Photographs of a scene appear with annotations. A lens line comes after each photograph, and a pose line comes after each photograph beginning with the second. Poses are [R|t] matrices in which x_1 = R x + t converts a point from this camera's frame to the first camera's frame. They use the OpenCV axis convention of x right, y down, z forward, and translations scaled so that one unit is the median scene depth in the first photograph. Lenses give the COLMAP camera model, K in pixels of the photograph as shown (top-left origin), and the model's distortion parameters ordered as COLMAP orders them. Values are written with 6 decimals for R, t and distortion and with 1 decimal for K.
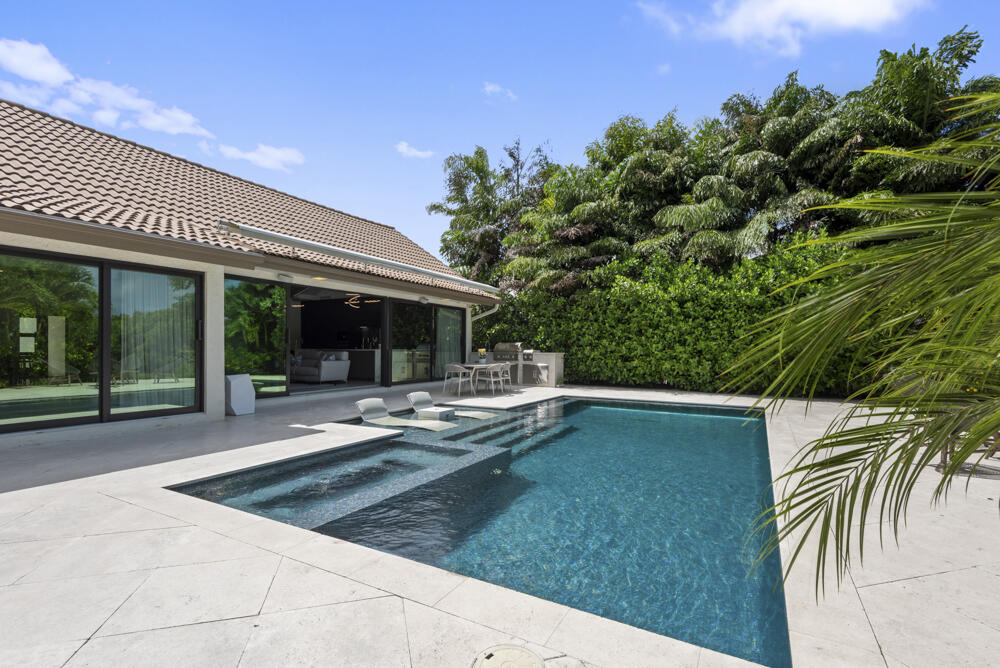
lens RADIAL K [[456.0, 0, 500.0], [0, 456.0, 348.7], [0, 0, 1]] dist [0.018259, -0.000264]
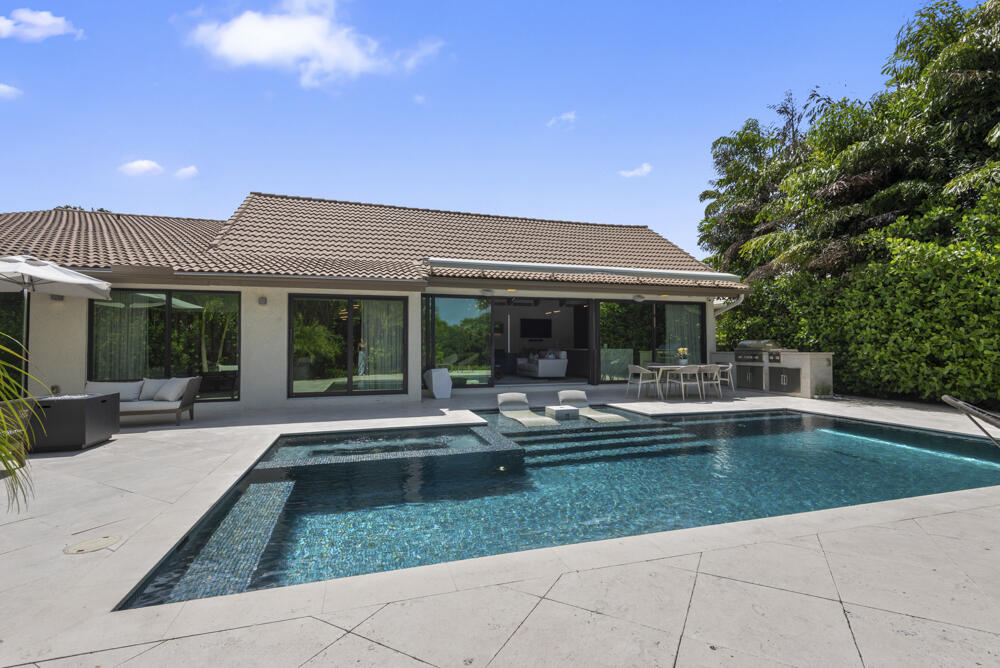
lens RADIAL K [[442.4, 0, 500.0], [0, 442.4, 334.0], [0, 0, 1]] dist [-0.000793, -0.000411]
pose [[0.712559, -0.027667, -0.701067, 0.264004], [0.006664, 0.999444, -0.032669, -0.001139], [0.701581, 0.018607, 0.712347, 0.109627]]
